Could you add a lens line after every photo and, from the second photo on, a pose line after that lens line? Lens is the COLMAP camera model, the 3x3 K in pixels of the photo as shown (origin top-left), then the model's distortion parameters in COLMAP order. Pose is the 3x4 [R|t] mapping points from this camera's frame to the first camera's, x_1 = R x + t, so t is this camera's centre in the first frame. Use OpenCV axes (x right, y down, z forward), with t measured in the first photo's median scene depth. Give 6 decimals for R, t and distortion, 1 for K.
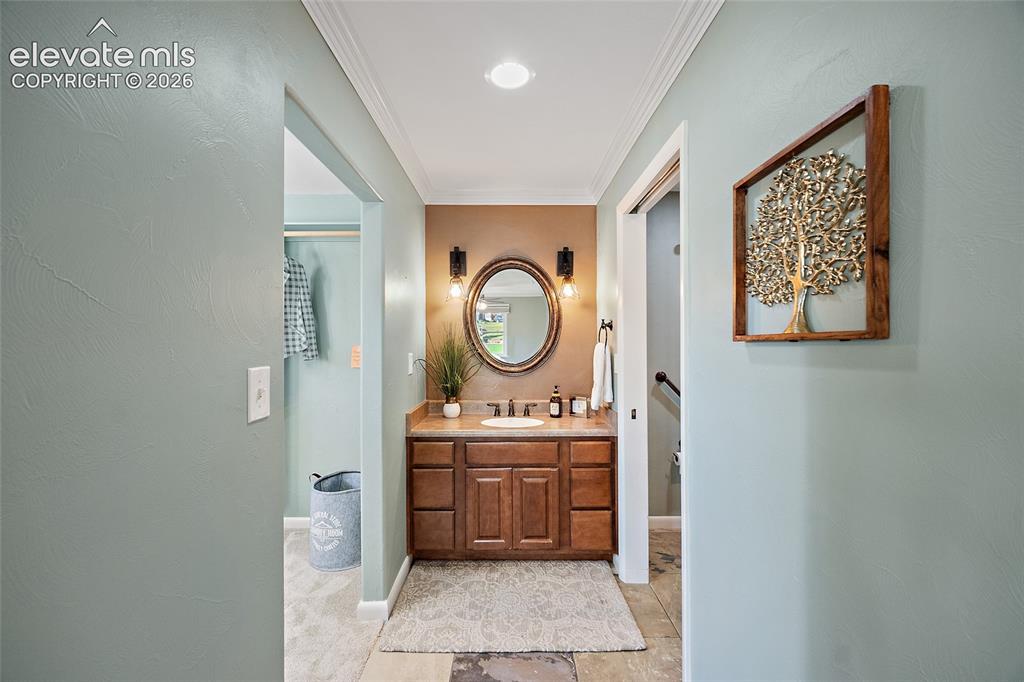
lens RADIAL K [[406.2, 0, 508.4], [0, 406.2, 337.6], [0, 0, 1]] dist [-0.003411, -0.000202]
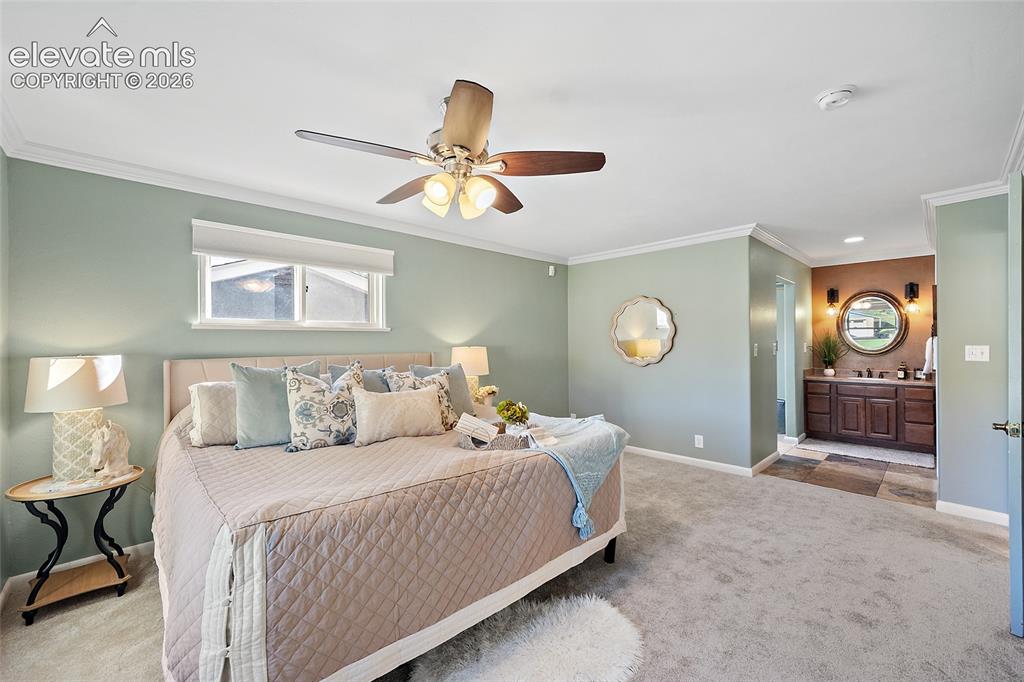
lens RADIAL K [[406.2, 0, 508.4], [0, 406.2, 337.6], [0, 0, 1]] dist [-0.003411, -0.000202]
pose [[0.686951, -0.003994, -0.726693, 0.223337], [0.013285, 0.999887, 0.007062, -0.023629], [0.726582, -0.014505, 0.686926, -1.493216]]
